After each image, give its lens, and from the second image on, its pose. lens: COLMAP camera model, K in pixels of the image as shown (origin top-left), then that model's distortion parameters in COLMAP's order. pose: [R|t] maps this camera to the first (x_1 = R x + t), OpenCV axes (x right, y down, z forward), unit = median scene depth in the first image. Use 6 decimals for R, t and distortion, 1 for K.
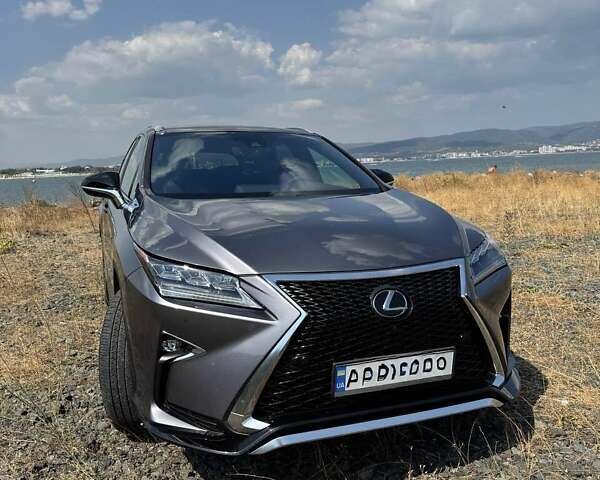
lens RADIAL K [[552.8, 0, 292.7], [0, 552.8, 238.5], [0, 0, 1]] dist [0.107228, -0.199207]
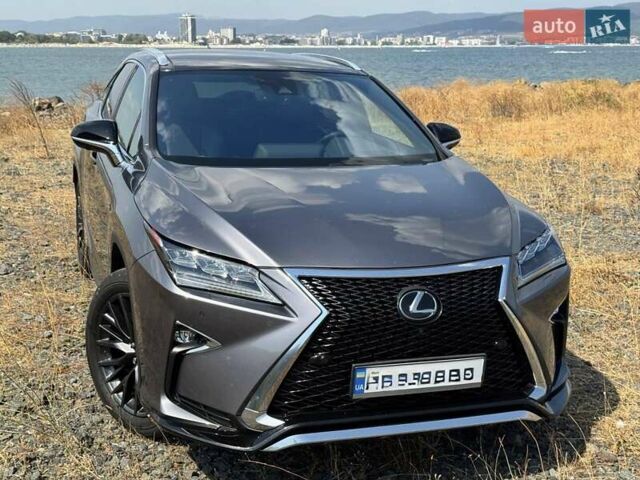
lens RADIAL K [[881.1, 0, 320.0], [0, 881.1, 240.0], [0, 0, 1]] dist [0.127767, -0.454951]
pose [[0.998495, 0.051560, -0.018692, 0.030540], [-0.049781, 0.995084, 0.085608, -0.107321], [0.023014, -0.084549, 0.996154, -0.460676]]
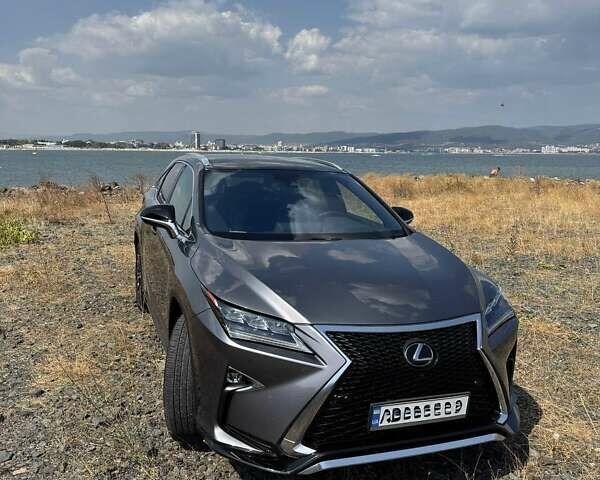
lens RADIAL K [[552.8, 0, 292.7], [0, 552.8, 238.5], [0, 0, 1]] dist [0.107228, -0.199207]
pose [[0.998413, 0.056061, 0.005417, -0.111836], [-0.056176, 0.998126, 0.024246, -0.139893], [-0.004047, -0.024512, 0.999691, -0.186429]]
